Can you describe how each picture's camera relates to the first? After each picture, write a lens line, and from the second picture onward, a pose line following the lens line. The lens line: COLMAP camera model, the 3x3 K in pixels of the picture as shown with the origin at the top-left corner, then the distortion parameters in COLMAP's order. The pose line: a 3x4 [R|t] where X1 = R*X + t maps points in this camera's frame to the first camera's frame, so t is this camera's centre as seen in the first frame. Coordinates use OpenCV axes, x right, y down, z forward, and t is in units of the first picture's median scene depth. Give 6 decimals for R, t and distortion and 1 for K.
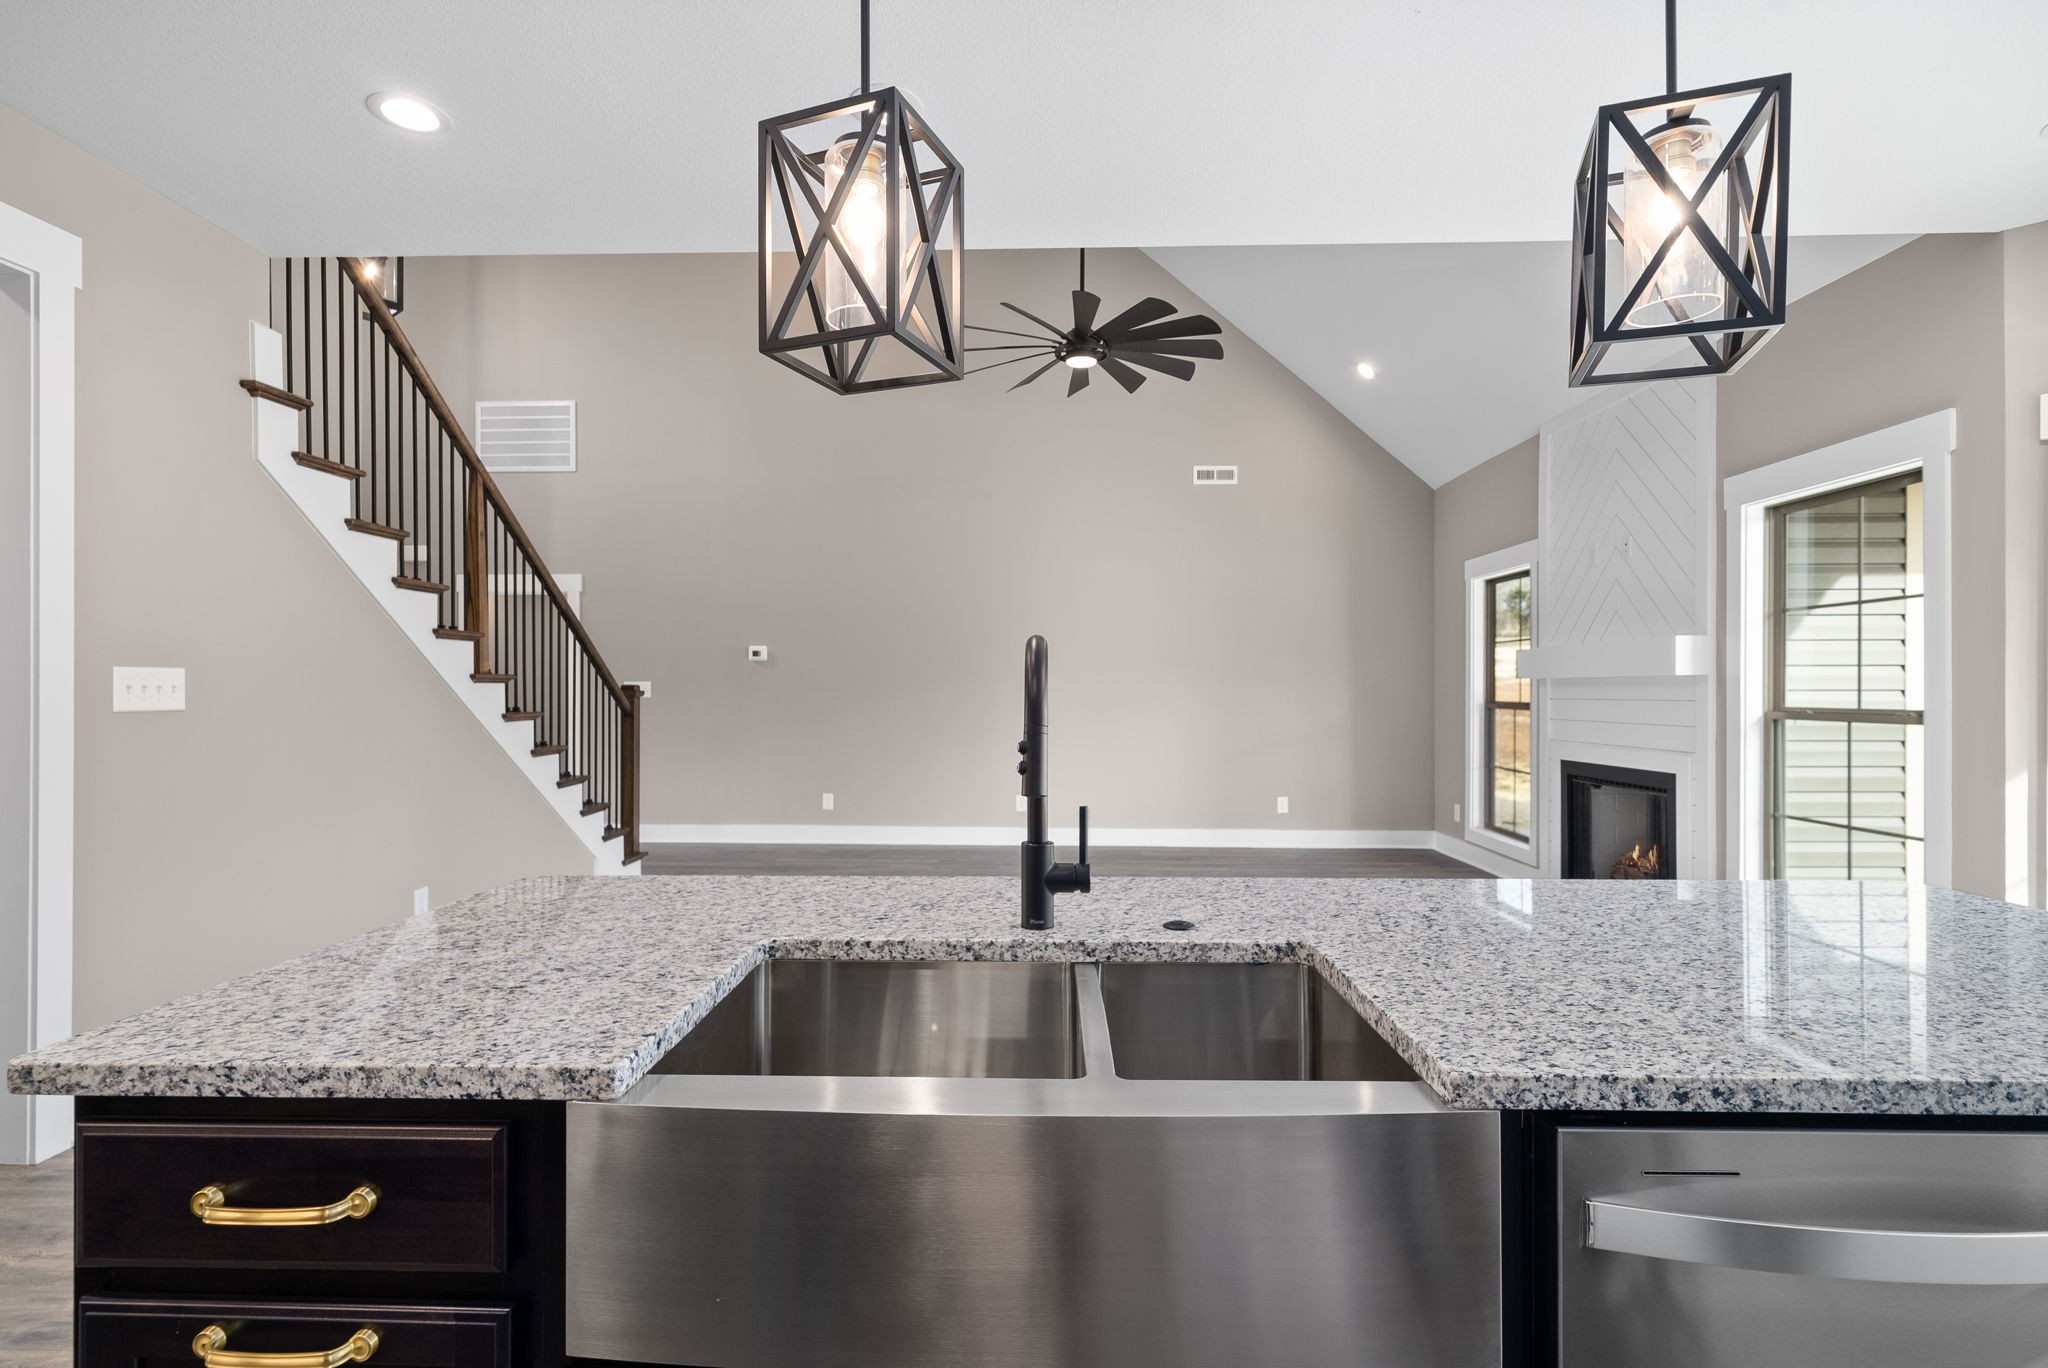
lens RADIAL K [[934.8, 0, 1024.0], [0, 934.8, 684.0], [0, 0, 1]] dist [0.004692, 0.000425]
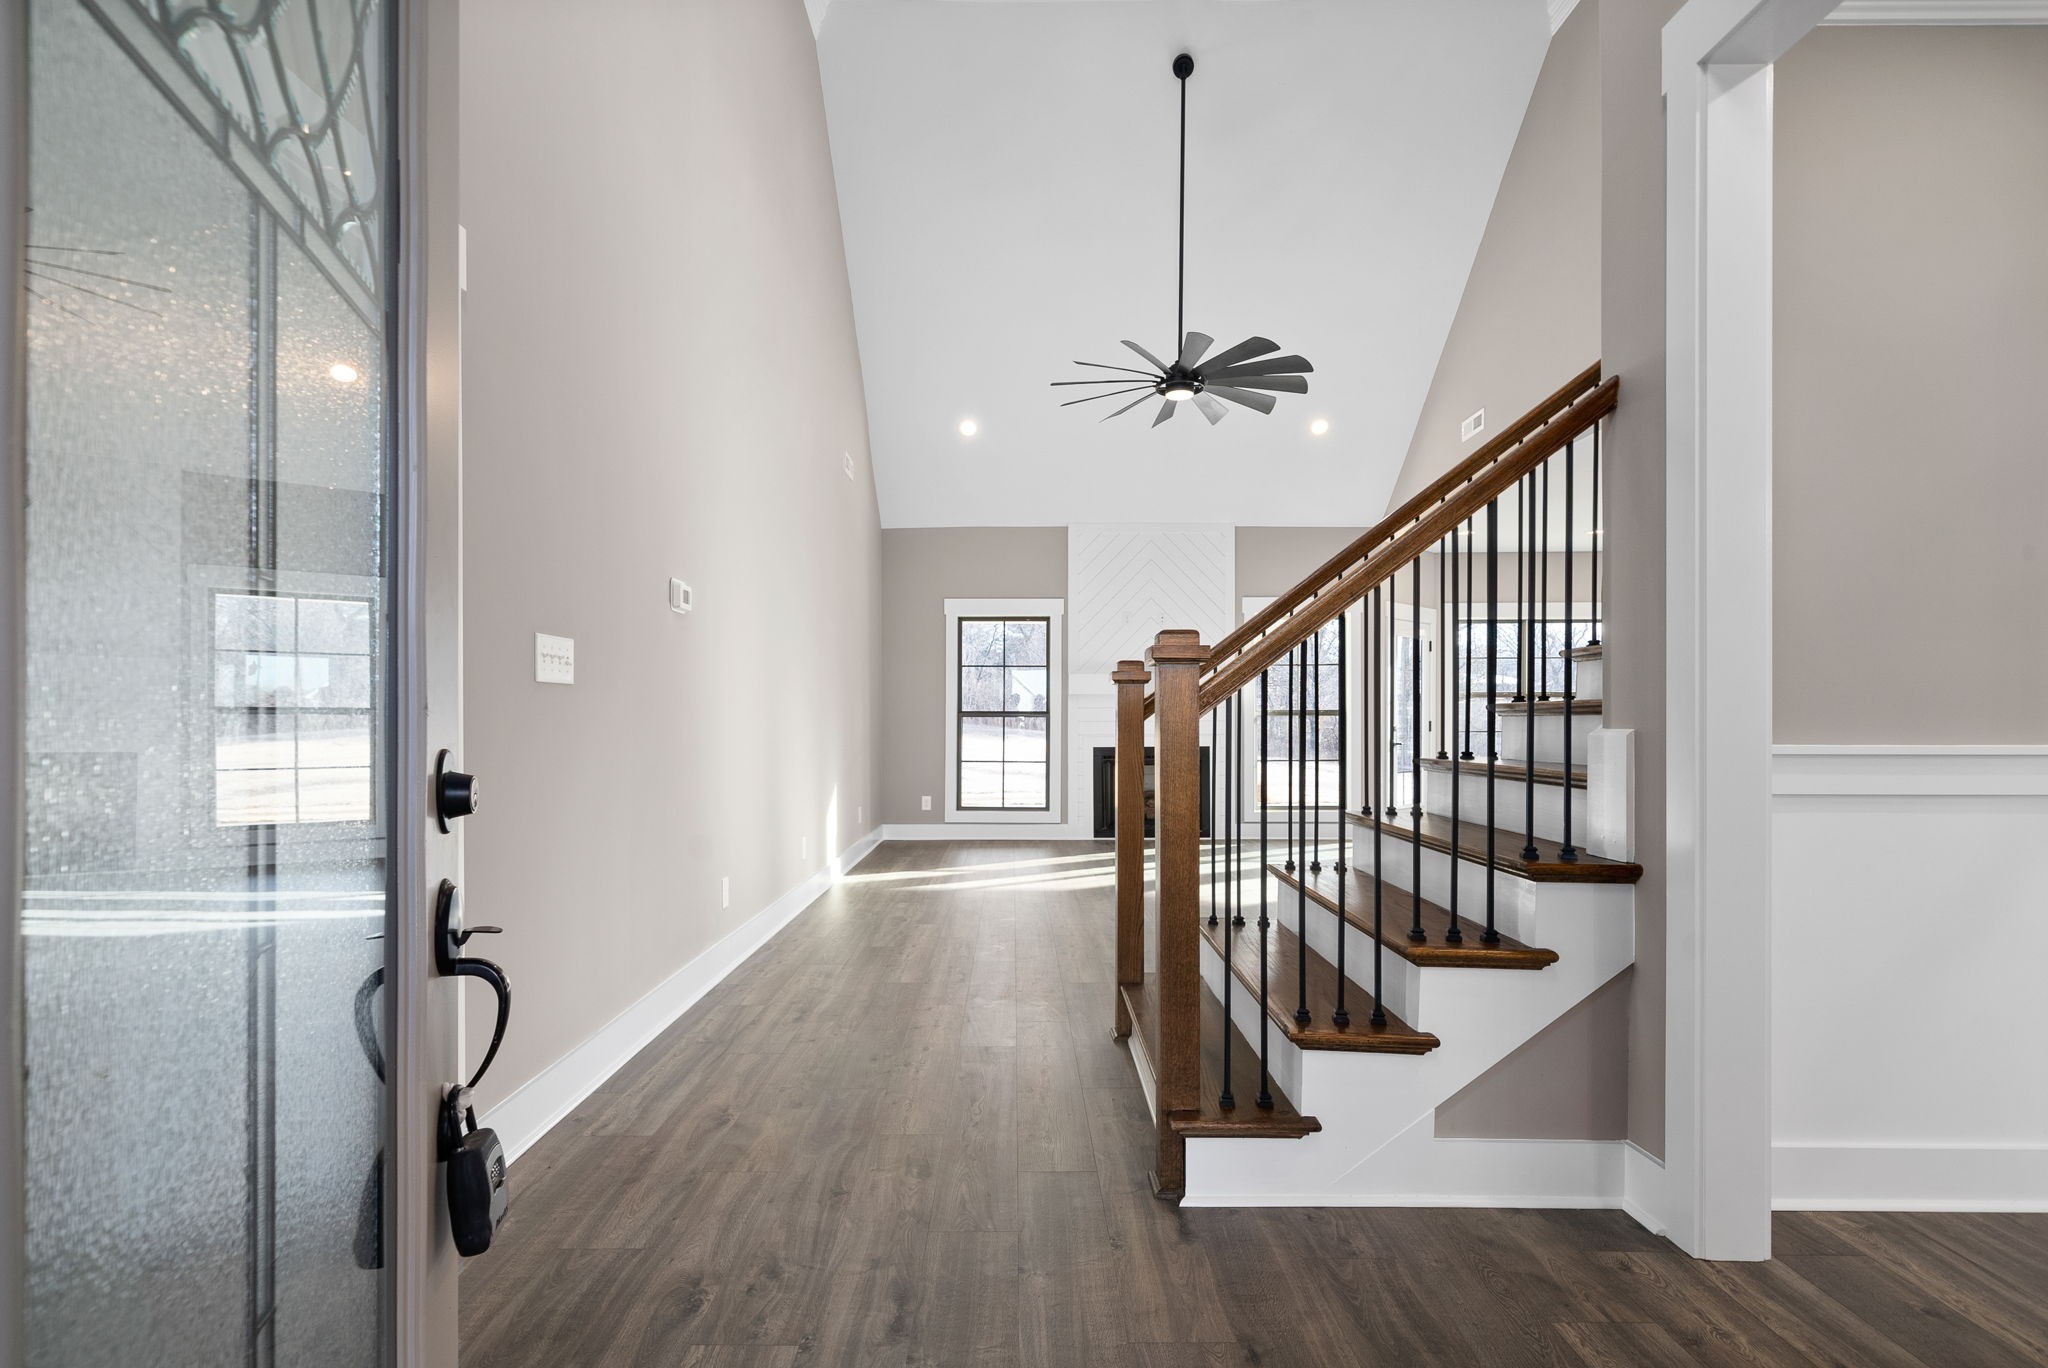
lens RADIAL K [[967.3, 0, 1020.5], [0, 967.3, 717.9], [0, 0, 1]] dist [0.001047, 0.000090]
pose [[-0.032992, 0.000218, 0.999456, -1.068538], [-0.006761, 0.999977, -0.000441, 0.035934], [-0.999433, -0.006772, -0.032989, 1.223277]]
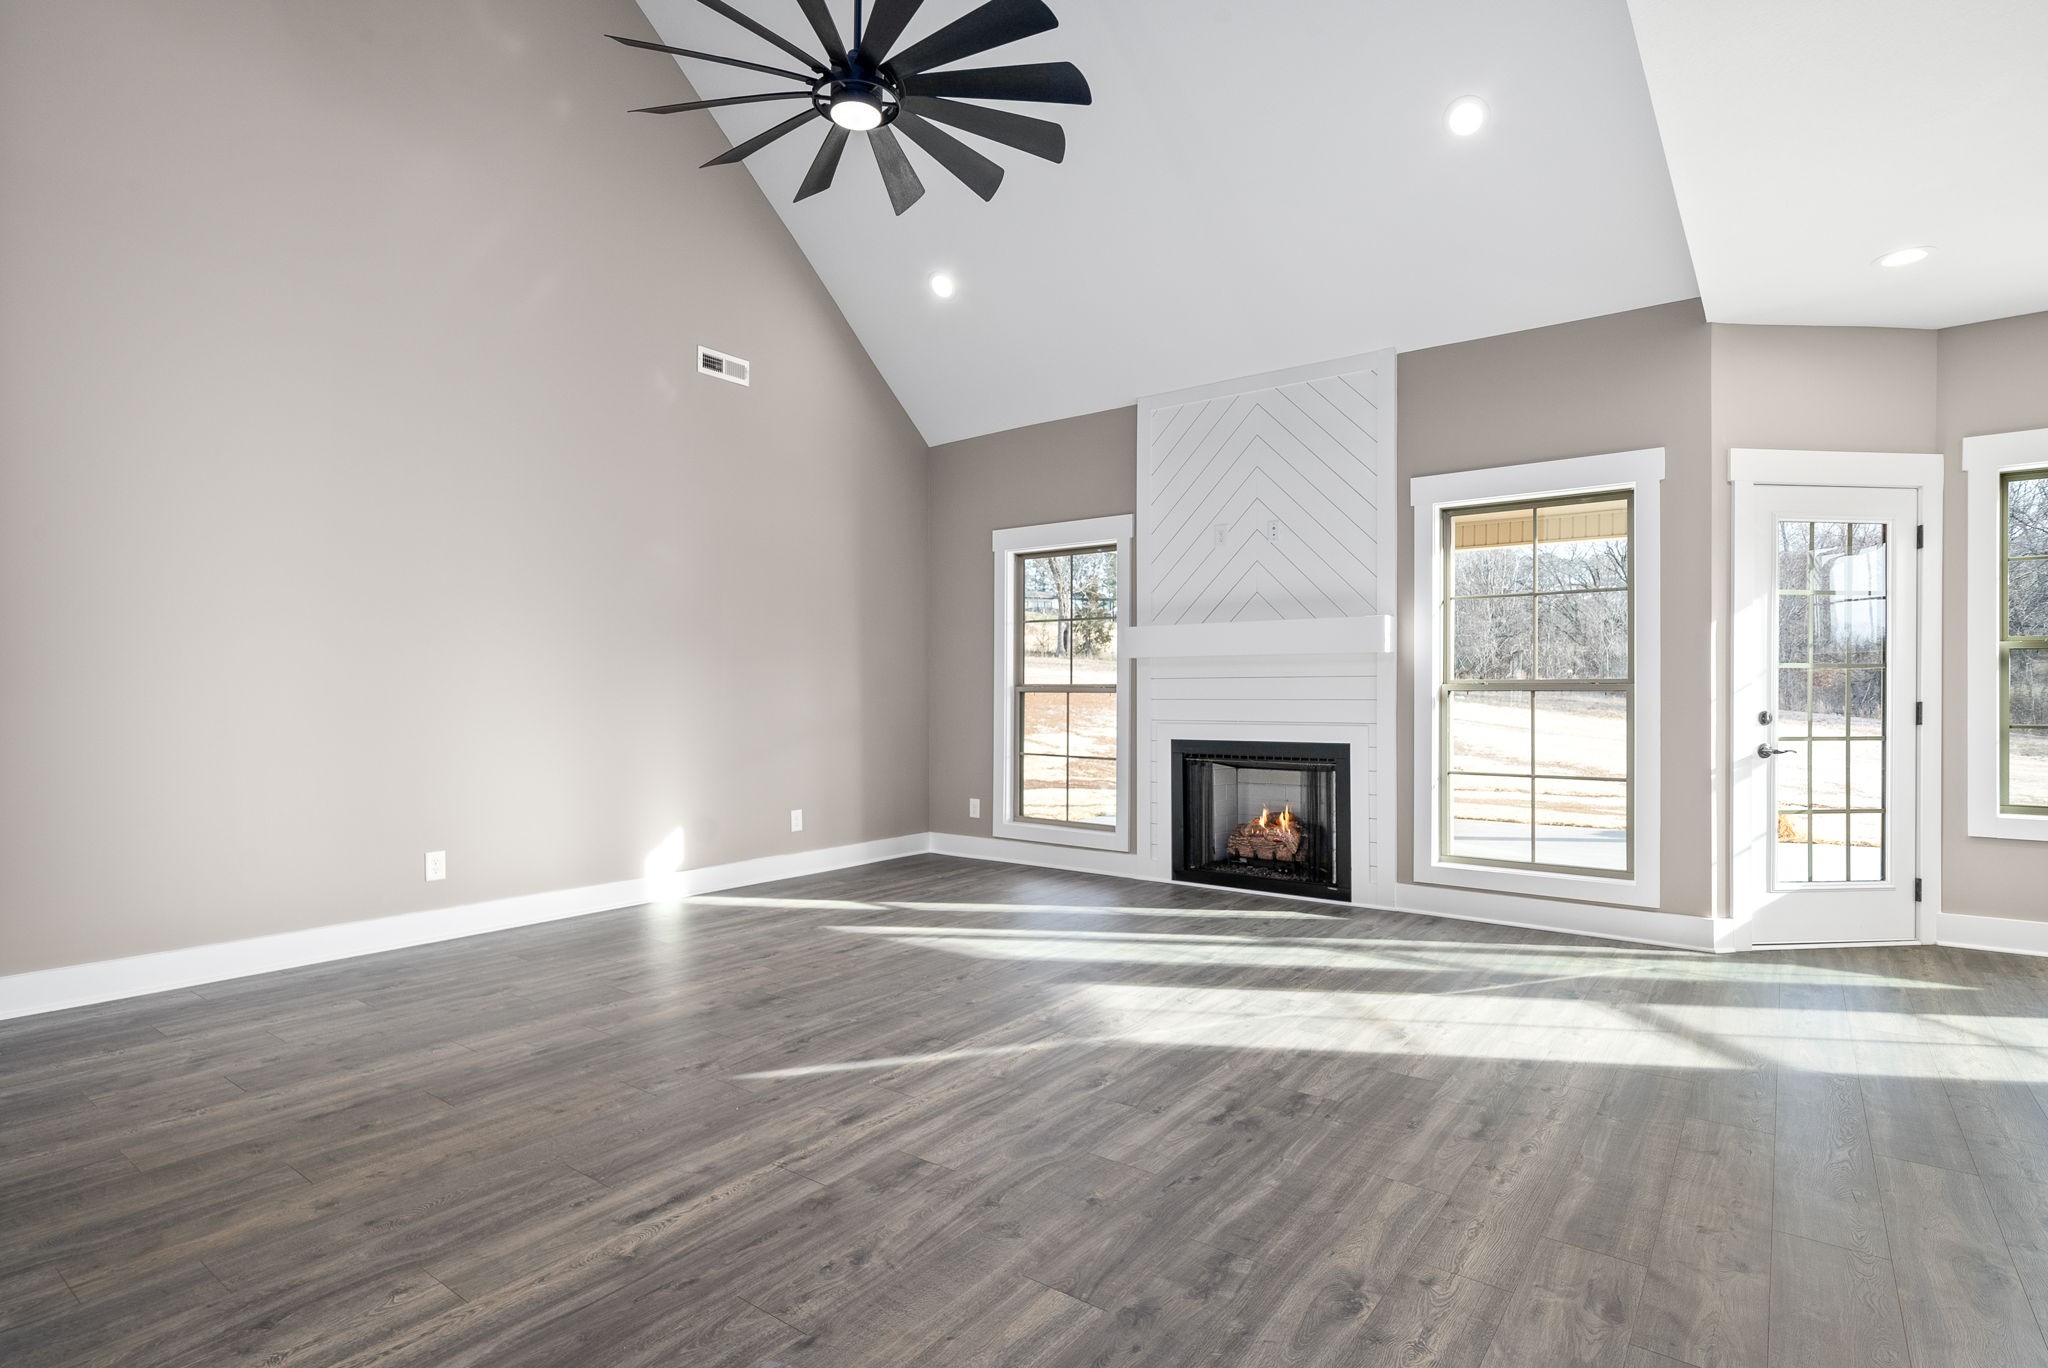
lens RADIAL K [[1012.4, 0, 1015.8], [0, 1012.4, 691.7], [0, 0, 1]] dist [-0.000582, 0.000603]
pose [[0.580581, 0.000114, 0.814203, -0.416562], [-0.004399, 0.999986, 0.002996, 0.029270], [-0.814191, -0.005321, 0.580573, 0.529834]]
